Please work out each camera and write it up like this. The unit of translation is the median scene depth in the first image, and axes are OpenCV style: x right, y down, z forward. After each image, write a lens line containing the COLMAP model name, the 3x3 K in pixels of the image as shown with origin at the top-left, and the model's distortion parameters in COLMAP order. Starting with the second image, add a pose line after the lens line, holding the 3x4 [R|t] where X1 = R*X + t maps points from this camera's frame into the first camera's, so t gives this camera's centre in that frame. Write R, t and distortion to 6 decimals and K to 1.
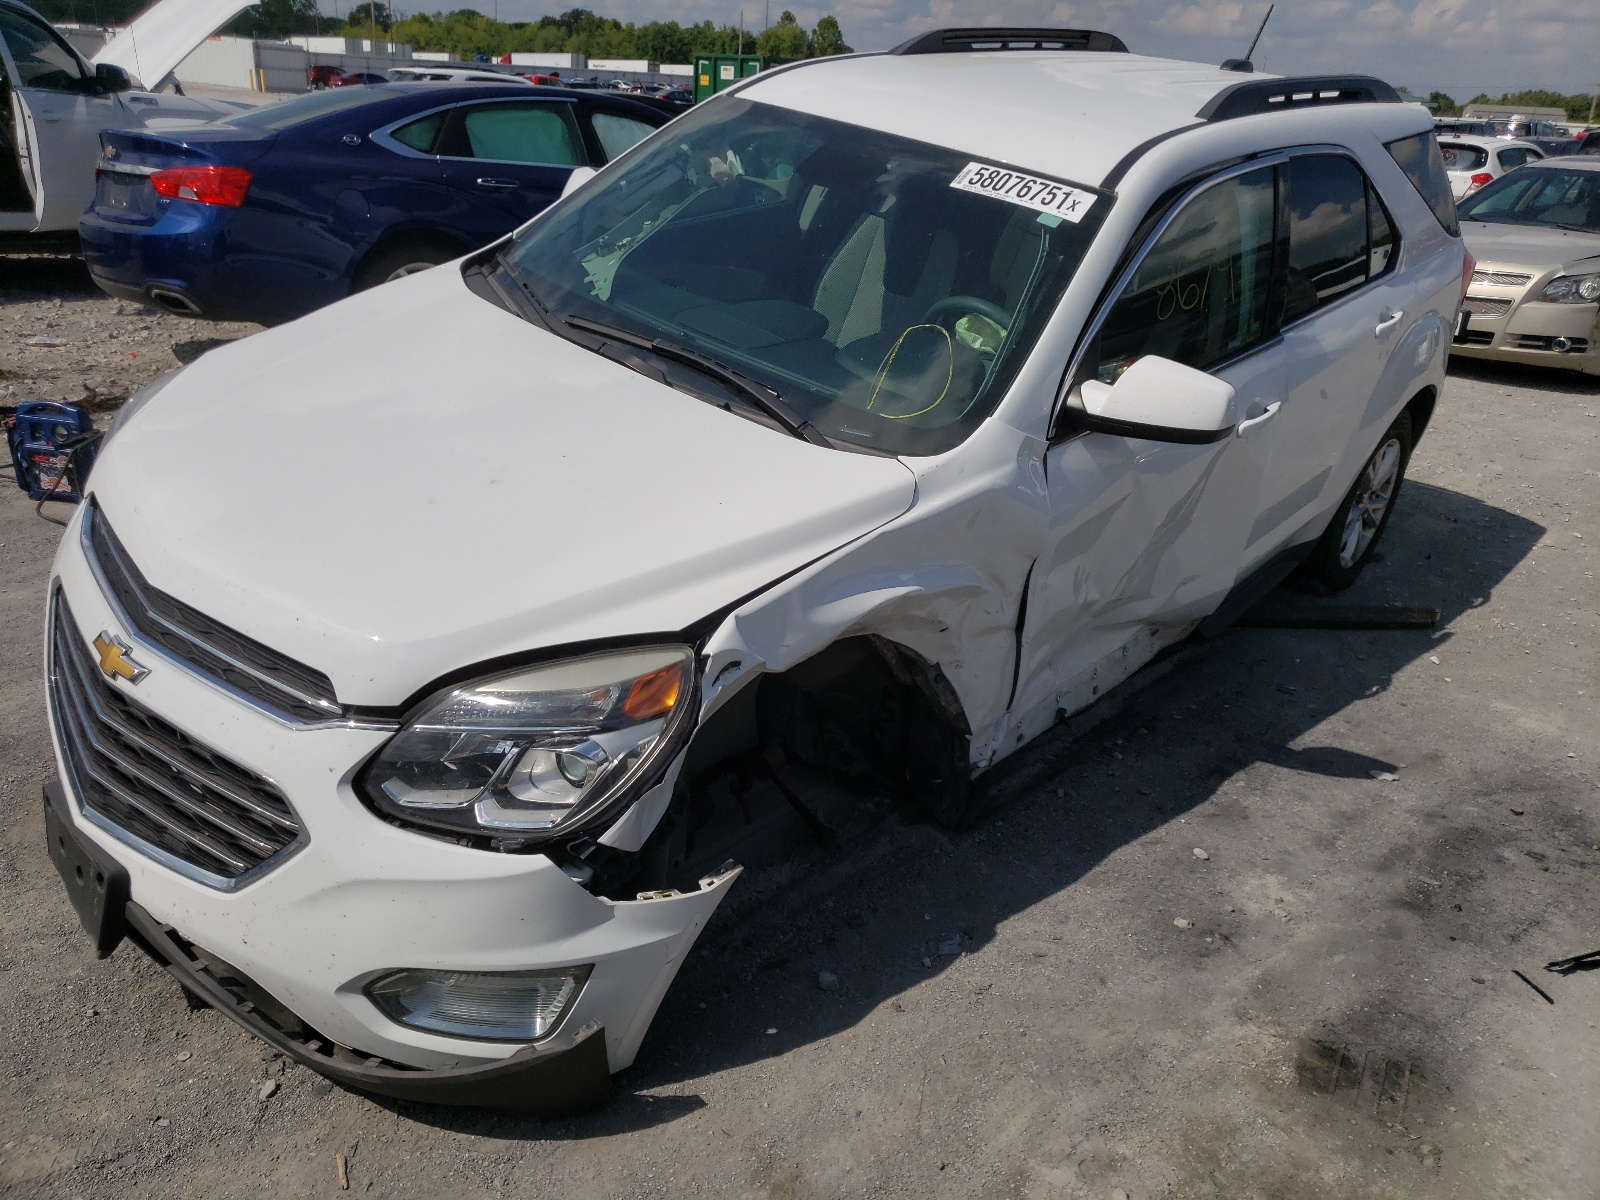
lens RADIAL K [[1312.5, 0, 800.0], [0, 1312.5, 600.0], [0, 0, 1]] dist [0.043367, -0.006477]
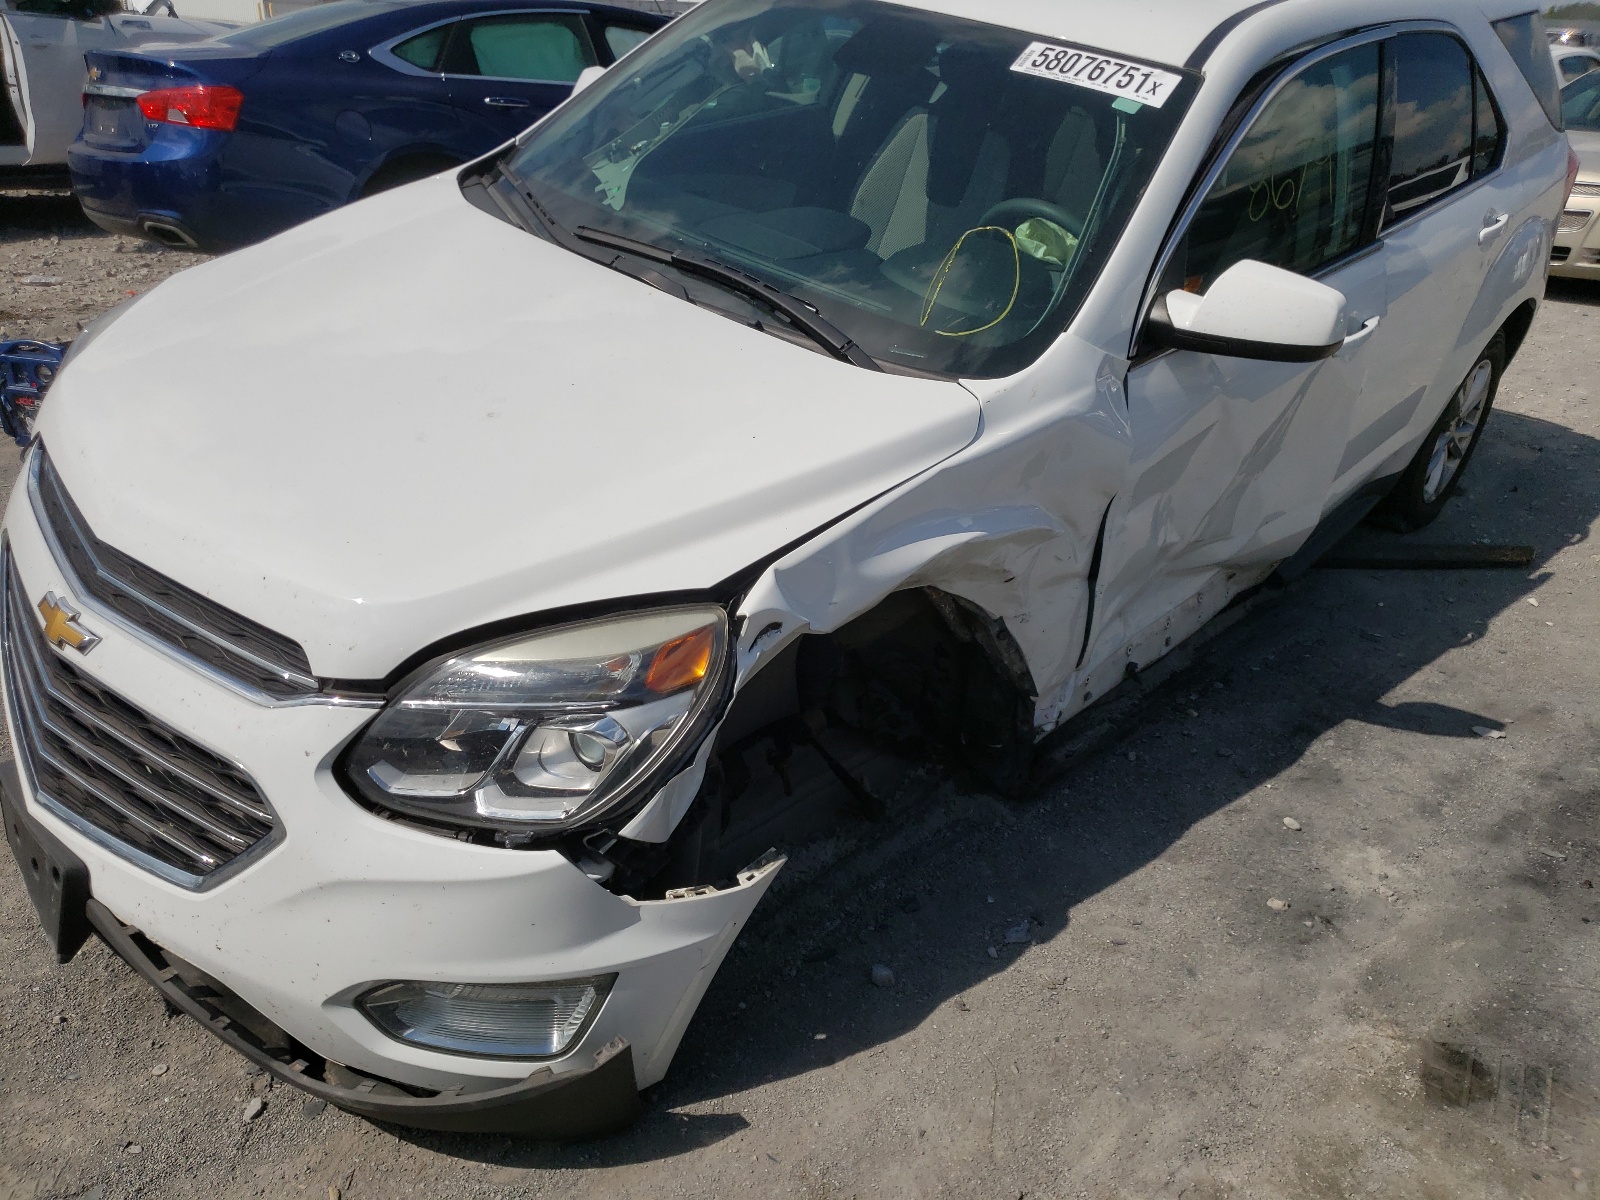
lens RADIAL K [[1181.6, 0, 800.0], [0, 1181.6, 600.0], [0, 0, 1]] dist [0.034804, 0.001418]
pose [[0.999884, -0.010872, -0.010695, -0.021789], [0.011435, 0.998469, 0.054119, -0.007956], [0.010090, -0.054235, 0.998477, 0.202396]]
